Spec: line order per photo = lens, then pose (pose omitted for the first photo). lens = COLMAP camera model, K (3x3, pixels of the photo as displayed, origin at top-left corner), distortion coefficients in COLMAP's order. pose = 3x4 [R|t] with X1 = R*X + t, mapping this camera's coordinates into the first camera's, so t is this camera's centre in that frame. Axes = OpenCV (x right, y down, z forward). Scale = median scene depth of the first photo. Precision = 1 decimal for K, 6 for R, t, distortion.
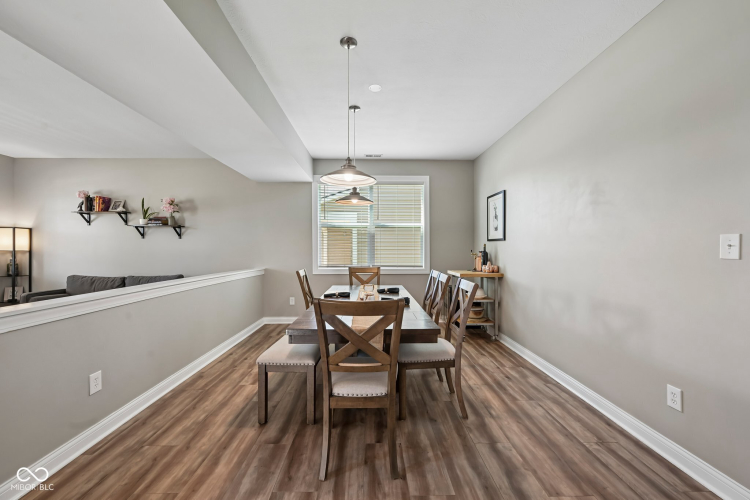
lens RADIAL K [[301.7, 0, 378.3], [0, 301.7, 245.5], [0, 0, 1]] dist [0.000865, 0.000044]
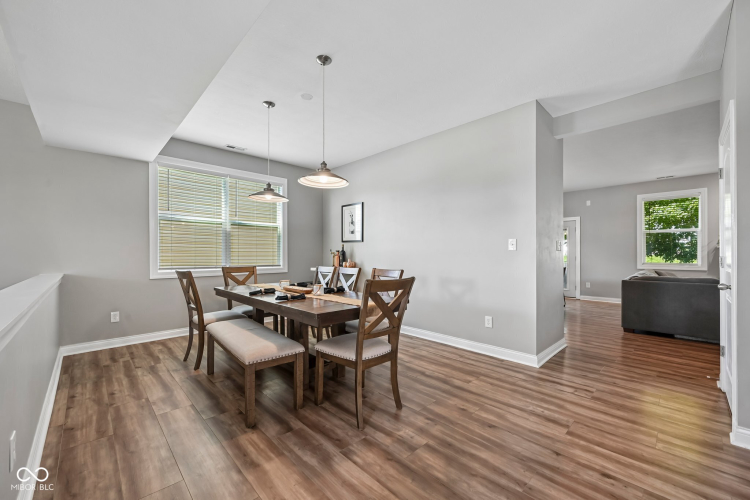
lens RADIAL K [[301.7, 0, 378.3], [0, 301.7, 245.5], [0, 0, 1]] dist [0.000865, 0.000044]
pose [[0.731679, 0.018370, 0.681402, -0.578218], [-0.007164, 0.999789, -0.019261, 0.033582], [-0.681612, 0.009211, 0.731656, 0.033298]]
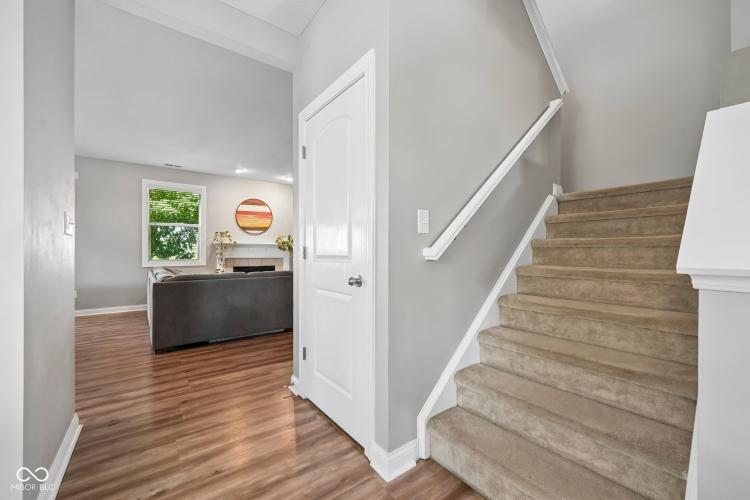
lens RADIAL K [[303.7, 0, 375.0], [0, 303.7, 250.0], [0, 0, 1]] dist [0.000080, 0.000017]
pose [[-0.587389, 0.007627, 0.809269, -0.550239], [-0.002770, 0.999931, -0.011434, 0.034821], [-0.809300, -0.008958, -0.587327, 0.046352]]
